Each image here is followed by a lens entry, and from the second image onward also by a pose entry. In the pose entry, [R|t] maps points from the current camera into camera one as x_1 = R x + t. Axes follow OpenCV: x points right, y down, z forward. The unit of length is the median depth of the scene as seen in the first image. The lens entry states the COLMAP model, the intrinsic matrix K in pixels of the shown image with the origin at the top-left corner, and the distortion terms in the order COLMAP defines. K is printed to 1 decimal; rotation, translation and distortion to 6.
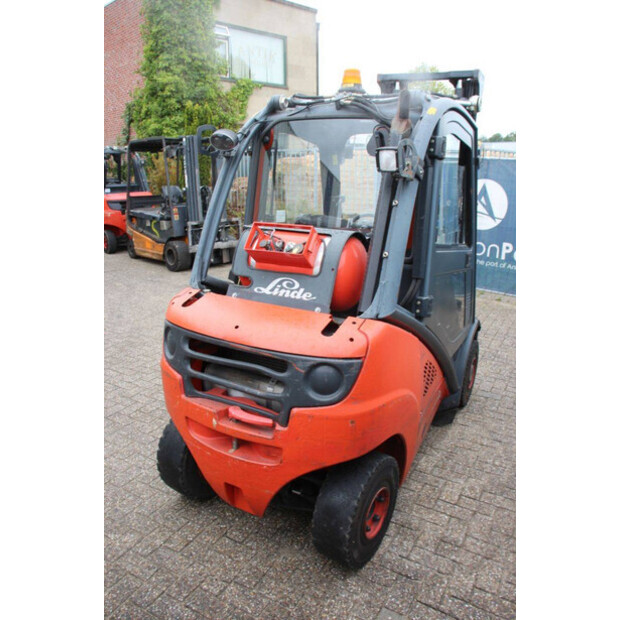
lens RADIAL K [[526.3, 0, 310.0], [0, 526.3, 310.0], [0, 0, 1]] dist [-0.167217, 0.159184]
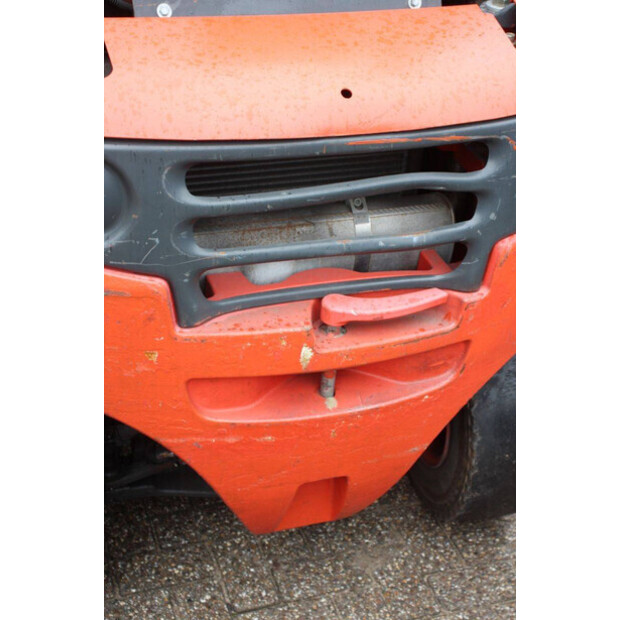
lens RADIAL K [[1083.5, 0, 323.3], [0, 1083.5, 309.5], [0, 0, 1]] dist [0.184874, 0.080520]
pose [[0.669791, -0.379231, 0.638407, -0.645515], [0.156210, 0.912472, 0.378145, -0.112943], [-0.725933, -0.153553, 0.670405, 0.429839]]
